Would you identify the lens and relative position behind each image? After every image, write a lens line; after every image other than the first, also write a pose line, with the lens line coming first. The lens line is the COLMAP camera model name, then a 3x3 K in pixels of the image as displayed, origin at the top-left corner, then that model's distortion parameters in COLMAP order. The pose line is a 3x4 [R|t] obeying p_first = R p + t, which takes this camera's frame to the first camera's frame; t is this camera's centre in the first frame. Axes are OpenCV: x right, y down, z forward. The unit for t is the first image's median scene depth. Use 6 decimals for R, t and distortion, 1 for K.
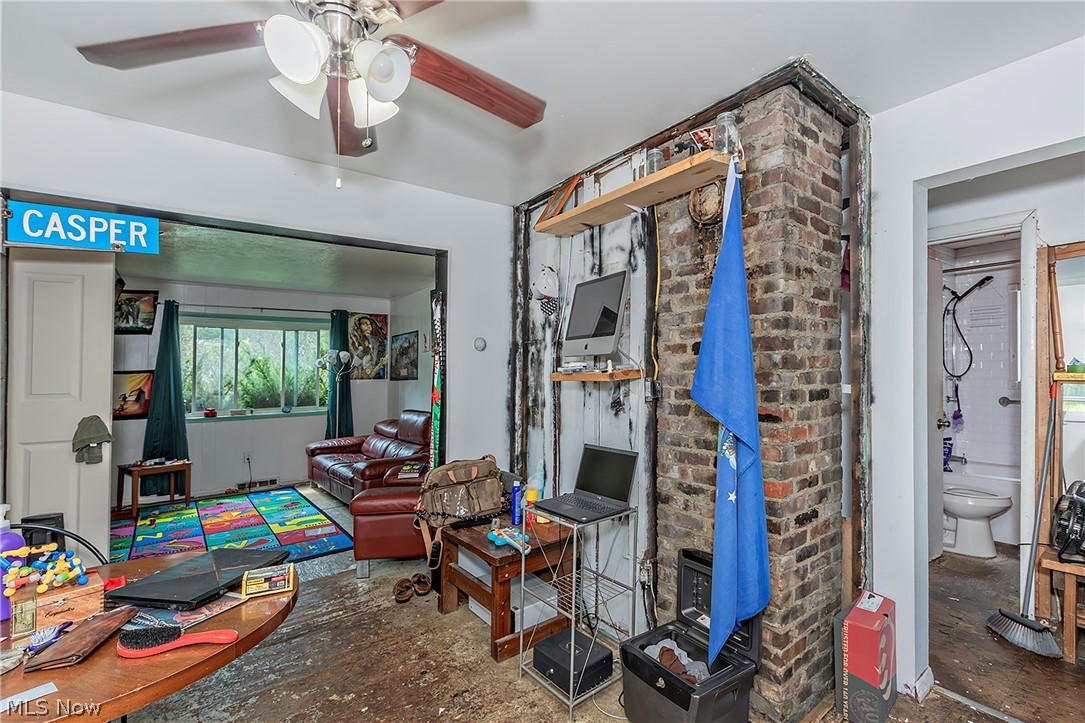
lens RADIAL K [[503.0, 0, 572.2], [0, 503.0, 350.5], [0, 0, 1]] dist [-0.001640, -0.001522]
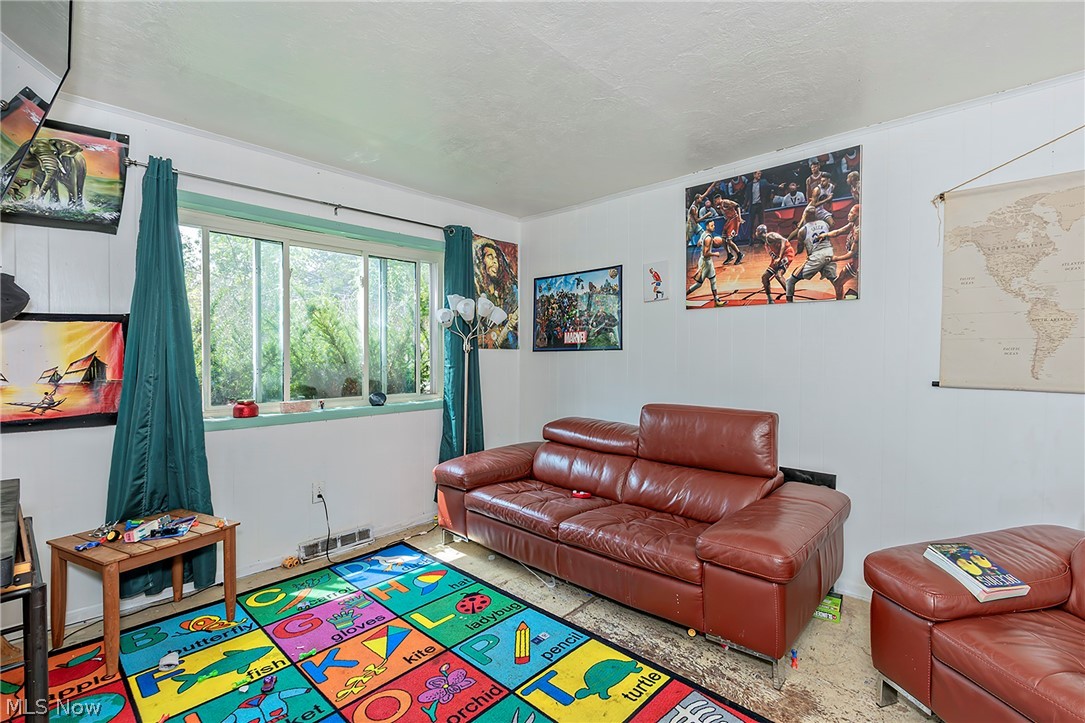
lens RADIAL K [[480.7, 0, 546.4], [0, 480.7, 360.9], [0, 0, 1]] dist [0.014850, 0.000184]
pose [[0.988317, 0.013562, 0.151809, -0.526565], [-0.022446, 0.998124, 0.056963, 0.045663], [-0.150752, -0.059705, 0.986767, 0.513936]]
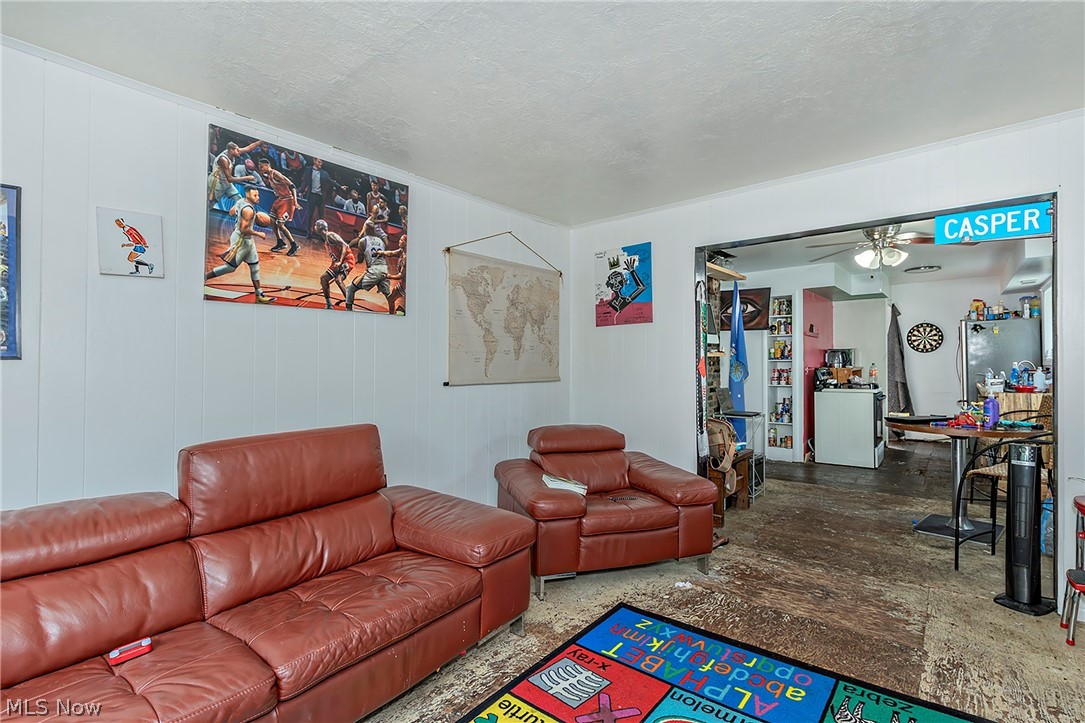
lens RADIAL K [[503.0, 0, 567.0], [0, 503.0, 350.1], [0, 0, 1]] dist [-0.001640, -0.001522]
pose [[-0.227362, 0.034984, 0.973182, -0.744173], [-0.033144, 0.998498, -0.043637, 0.062848], [-0.973246, -0.042176, -0.225860, 0.877227]]
